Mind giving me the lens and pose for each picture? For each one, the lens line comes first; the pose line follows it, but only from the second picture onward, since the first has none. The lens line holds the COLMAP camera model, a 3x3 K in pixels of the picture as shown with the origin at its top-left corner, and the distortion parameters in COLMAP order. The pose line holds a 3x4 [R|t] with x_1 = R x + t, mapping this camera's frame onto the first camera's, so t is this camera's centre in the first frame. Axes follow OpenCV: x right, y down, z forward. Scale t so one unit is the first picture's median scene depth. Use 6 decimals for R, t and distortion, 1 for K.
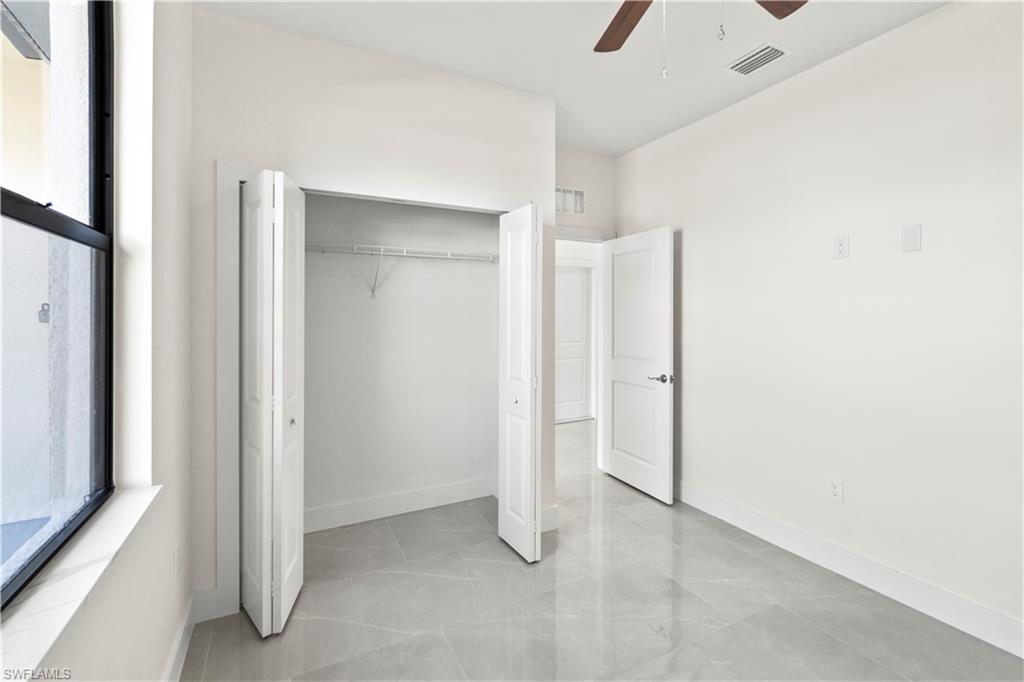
lens RADIAL K [[448.8, 0, 512.0], [0, 448.8, 341.0], [0, 0, 1]] dist [0.001948, 0.000245]
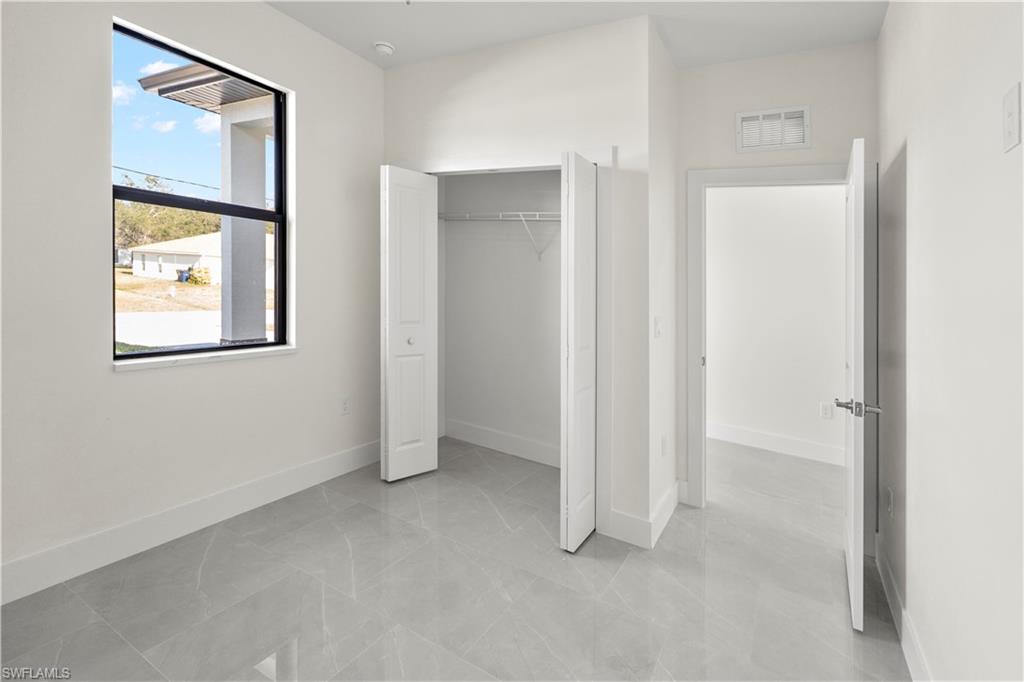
lens RADIAL K [[483.2, 0, 530.2], [0, 483.2, 338.1], [0, 0, 1]] dist [-0.001960, -0.000167]
pose [[0.553761, 0.150019, -0.819050, 0.825657], [-0.123887, 0.987532, 0.097119, -0.025703], [0.823408, 0.047689, 0.565442, 0.393875]]
